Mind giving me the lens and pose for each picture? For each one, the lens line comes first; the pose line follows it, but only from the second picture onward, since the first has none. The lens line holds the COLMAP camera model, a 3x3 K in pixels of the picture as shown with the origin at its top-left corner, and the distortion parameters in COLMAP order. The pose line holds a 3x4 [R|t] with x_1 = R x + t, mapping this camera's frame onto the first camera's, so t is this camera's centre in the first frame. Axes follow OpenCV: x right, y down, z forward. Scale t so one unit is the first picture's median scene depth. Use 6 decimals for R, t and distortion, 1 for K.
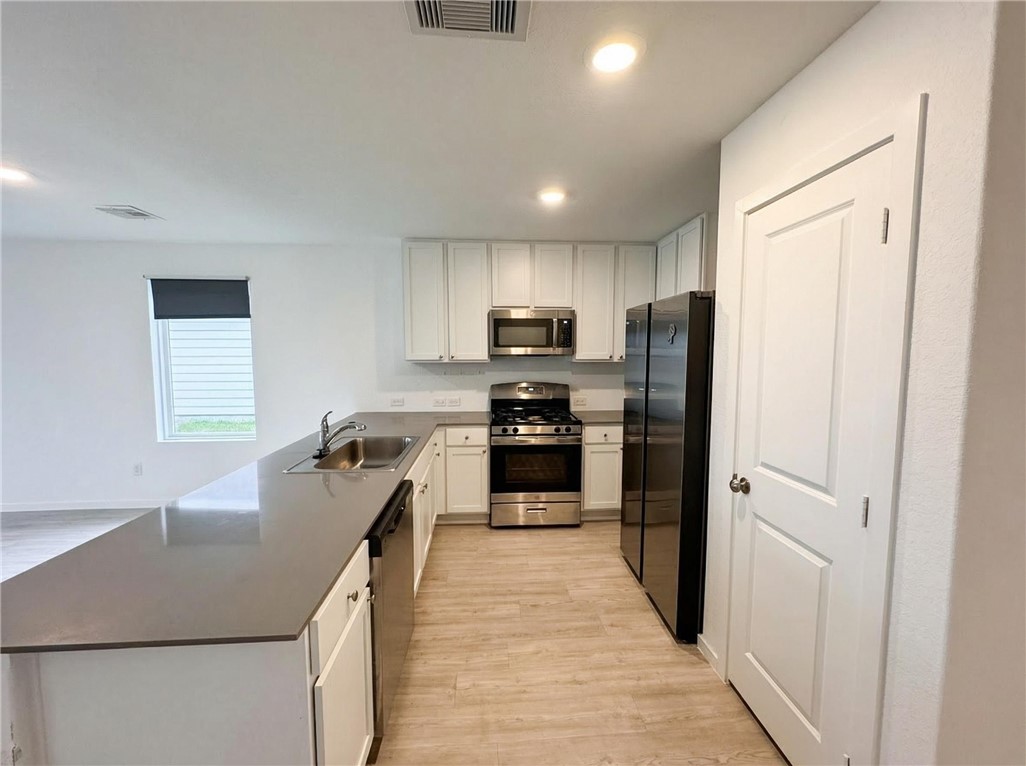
lens RADIAL K [[407.9, 0, 513.0], [0, 407.9, 383.0], [0, 0, 1]] dist [-0.001200, 0.000062]
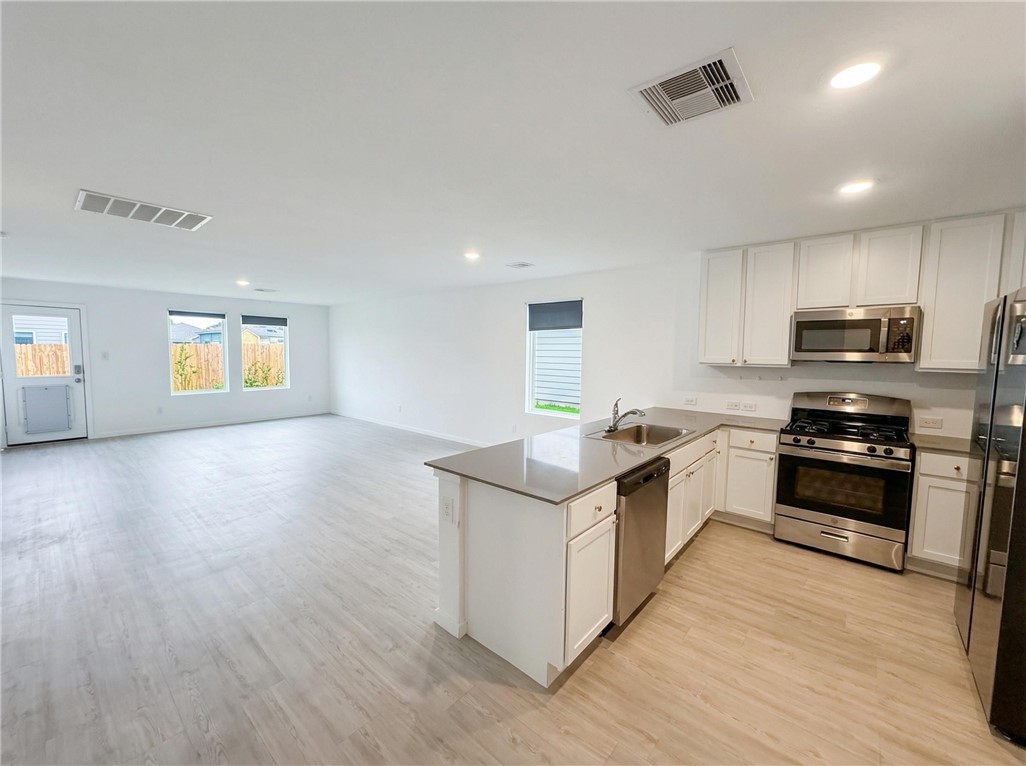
lens RADIAL K [[407.9, 0, 513.0], [0, 407.9, 383.0], [0, 0, 1]] dist [-0.001200, 0.000062]
pose [[0.716695, 0.063514, -0.694488, 0.150661], [-0.069687, 0.997382, 0.019299, 0.012006], [0.693896, 0.034565, 0.719245, -0.131044]]
